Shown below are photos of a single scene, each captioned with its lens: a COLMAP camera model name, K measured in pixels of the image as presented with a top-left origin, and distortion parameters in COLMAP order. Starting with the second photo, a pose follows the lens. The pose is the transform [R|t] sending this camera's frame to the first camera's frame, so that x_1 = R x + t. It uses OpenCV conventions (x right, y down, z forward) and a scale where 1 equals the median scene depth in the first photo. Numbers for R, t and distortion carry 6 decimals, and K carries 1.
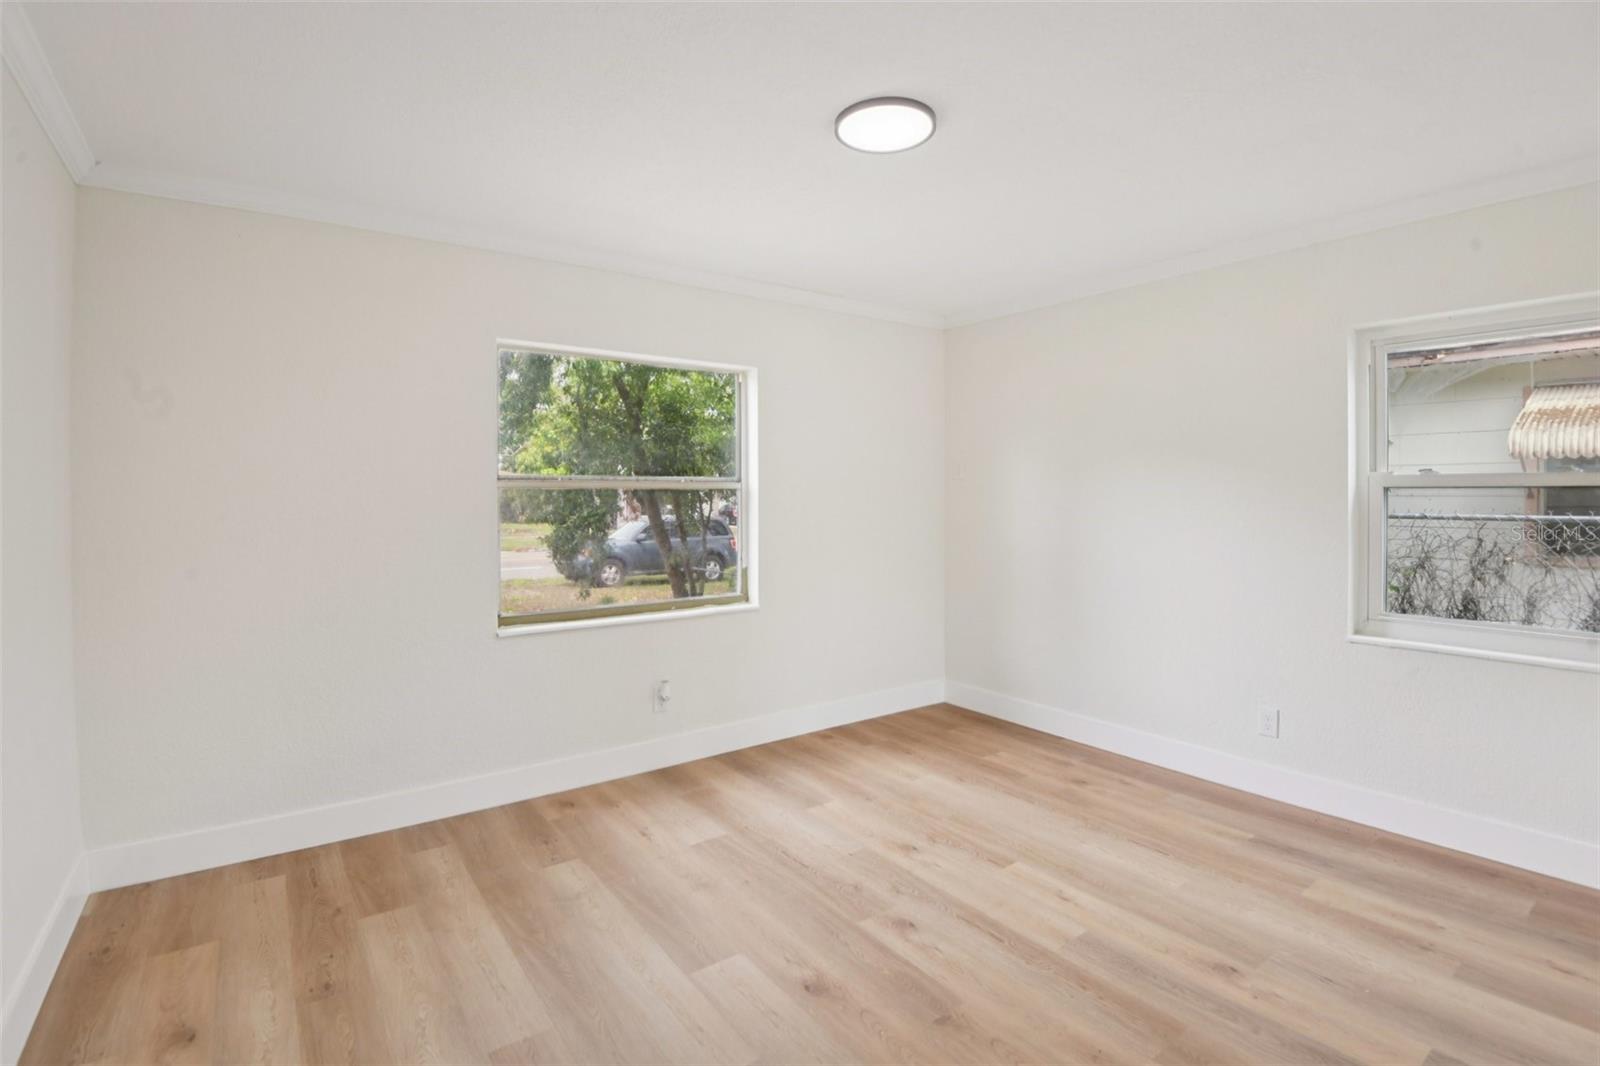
lens RADIAL K [[761.8, 0, 821.2], [0, 761.8, 500.4], [0, 0, 1]] dist [0.001911, -0.023809]
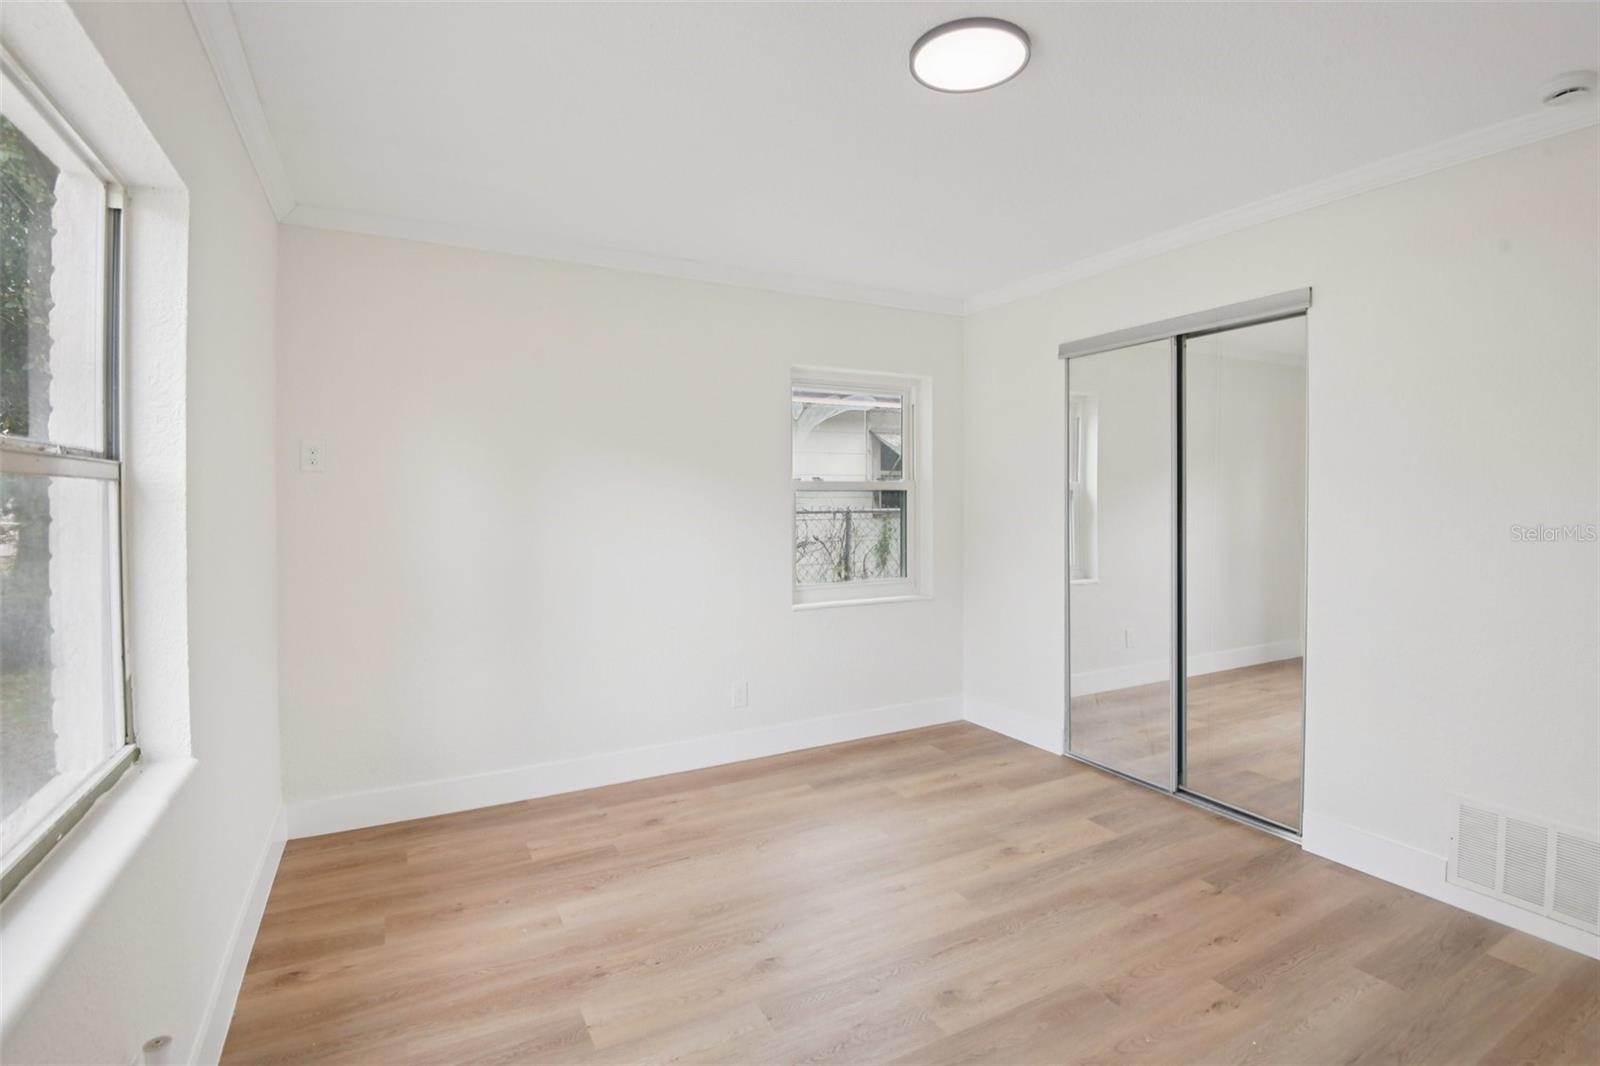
lens RADIAL K [[761.8, 0, 821.2], [0, 761.8, 500.4], [0, 0, 1]] dist [0.001911, -0.023809]
pose [[0.141302, -0.005462, 0.989952, -0.582505], [0.007742, 0.999960, 0.004412, -0.005706], [-0.989936, 0.007041, 0.141338, 0.785305]]
